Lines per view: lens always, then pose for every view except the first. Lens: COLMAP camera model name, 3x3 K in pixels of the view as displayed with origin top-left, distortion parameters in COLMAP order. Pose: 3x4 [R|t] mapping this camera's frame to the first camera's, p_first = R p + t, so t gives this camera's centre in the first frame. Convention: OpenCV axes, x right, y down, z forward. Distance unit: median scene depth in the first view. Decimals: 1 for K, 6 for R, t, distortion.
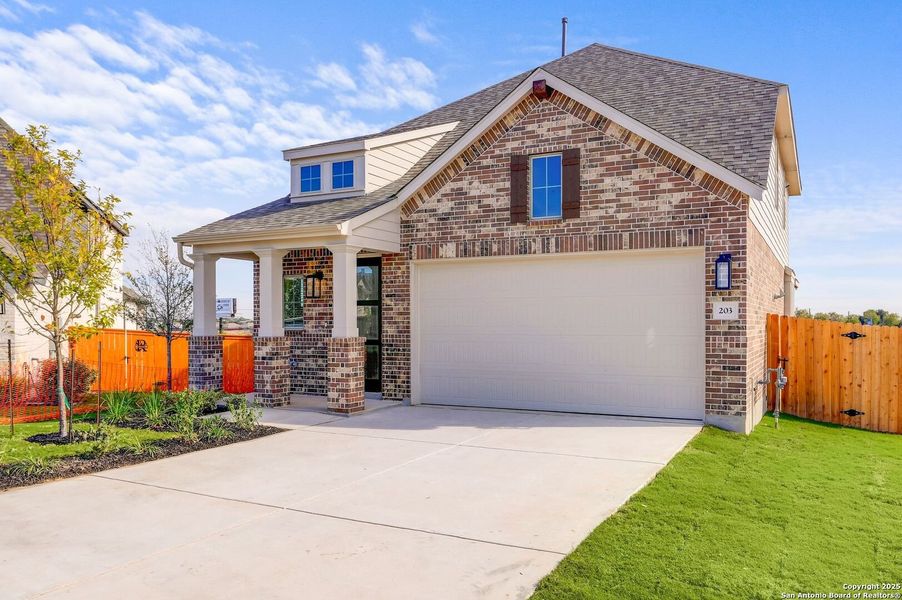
lens RADIAL K [[667.5, 0, 451.0], [0, 667.5, 300.0], [0, 0, 1]] dist [0.001669, 0.000485]
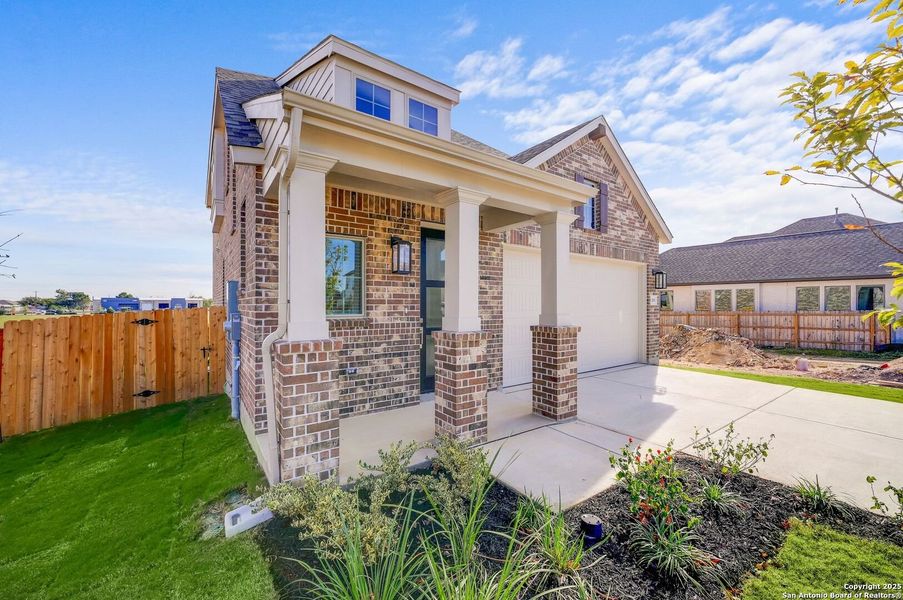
lens RADIAL K [[362.8, 0, 448.3], [0, 362.8, 296.2], [0, 0, 1]] dist [0.000444, 0.000037]
pose [[0.441607, 0.022577, 0.896924, -0.565352], [-0.030742, 0.999477, -0.010022, 0.025272], [-0.896682, -0.023147, 0.442070, 0.832961]]
